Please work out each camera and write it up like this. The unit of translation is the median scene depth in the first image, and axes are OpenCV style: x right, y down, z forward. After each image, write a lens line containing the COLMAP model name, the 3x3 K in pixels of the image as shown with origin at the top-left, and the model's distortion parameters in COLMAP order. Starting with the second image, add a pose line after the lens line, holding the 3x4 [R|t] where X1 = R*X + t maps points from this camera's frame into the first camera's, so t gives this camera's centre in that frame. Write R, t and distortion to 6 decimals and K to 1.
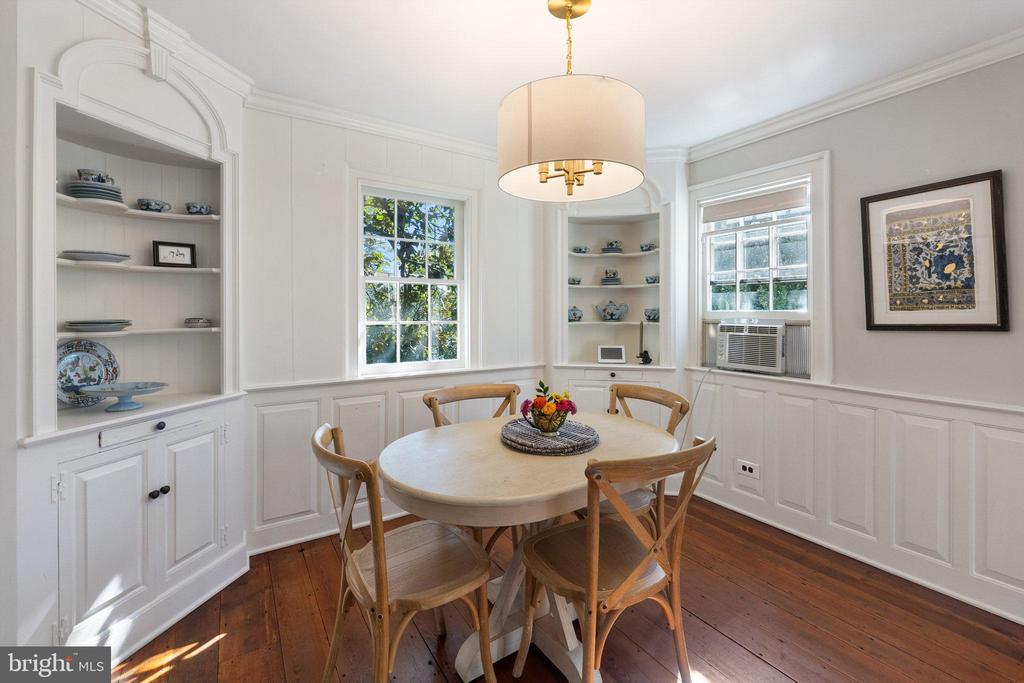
lens RADIAL K [[446.2, 0, 513.0], [0, 446.2, 313.8], [0, 0, 1]] dist [-0.007714, 0.000514]
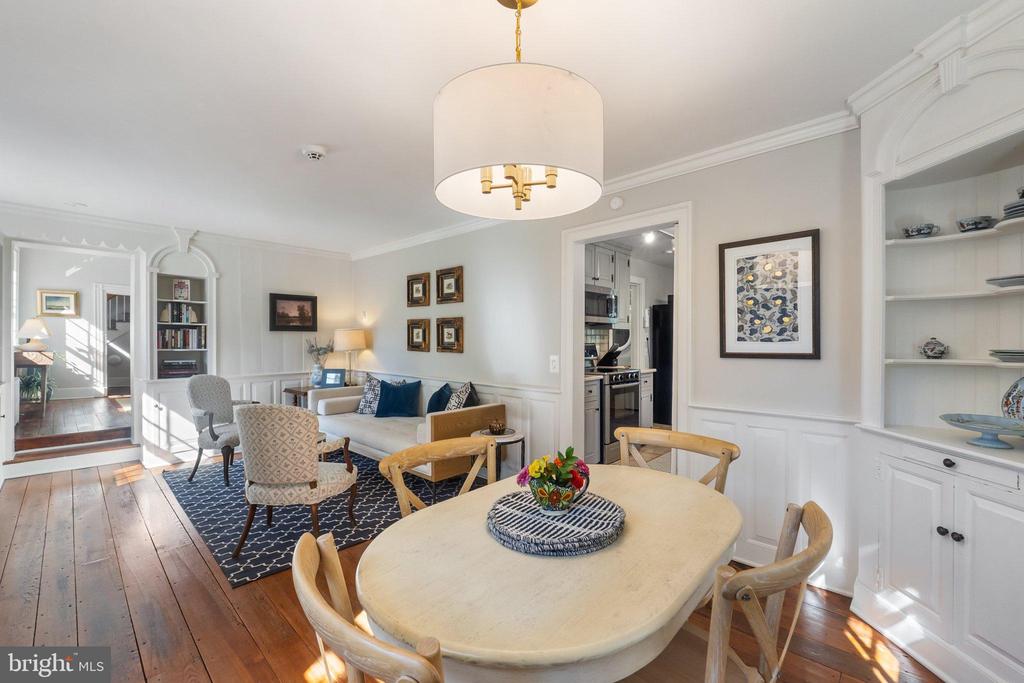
lens RADIAL K [[428.0, 0, 516.5], [0, 428.0, 345.6], [0, 0, 1]] dist [0.000989, -0.000351]
pose [[-0.965306, 0.007496, -0.261014, 0.277254], [0.001793, 0.999755, 0.022081, -0.013762], [0.261115, 0.020847, -0.965082, 1.420999]]
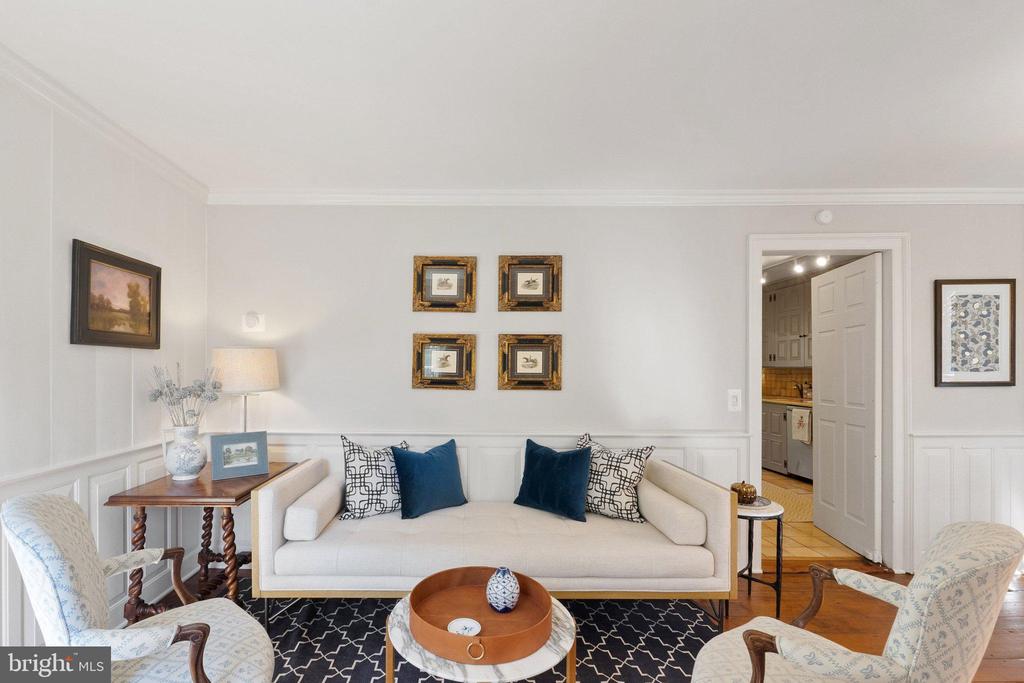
lens RADIAL K [[446.2, 0, 451.8], [0, 446.2, 370.8], [0, 0, 1]] dist [-0.007714, 0.000514]
pose [[-0.539283, 0.003262, -0.842118, 1.349538], [-0.005290, 0.999960, 0.007260, -0.001212], [0.842108, 0.008370, -0.539244, -0.177107]]
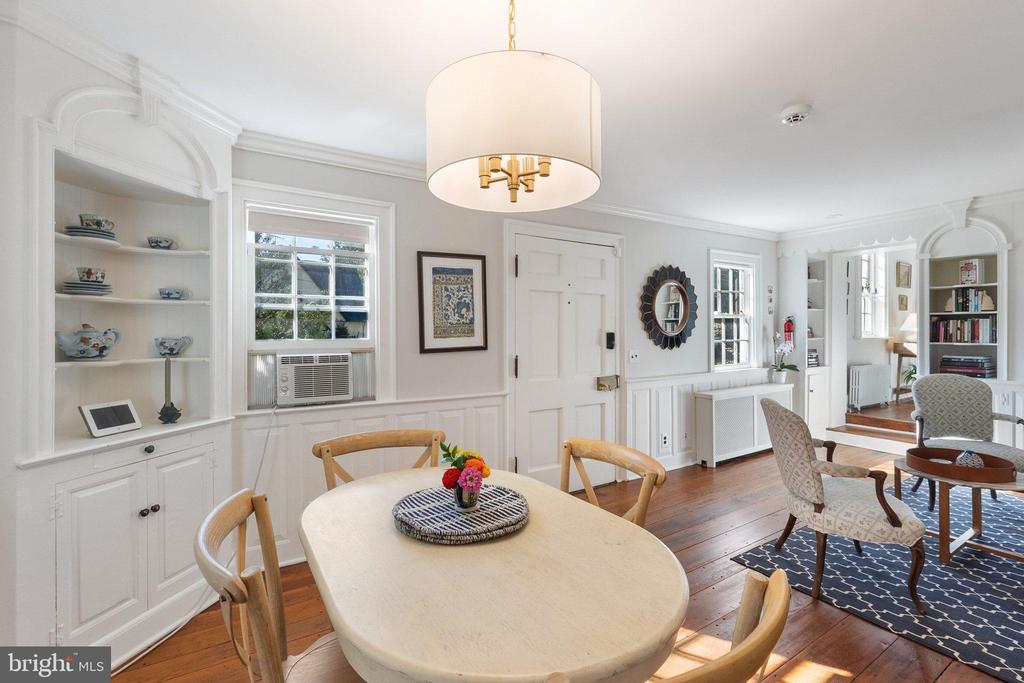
lens RADIAL K [[446.2, 0, 514.5], [0, 446.2, 340.8], [0, 0, 1]] dist [-0.007714, 0.000514]
pose [[0.001415, -0.007588, 0.999970, -0.555085], [0.016351, 0.999838, 0.007564, -0.006222], [-0.999865, 0.016340, 0.001539, 0.788081]]
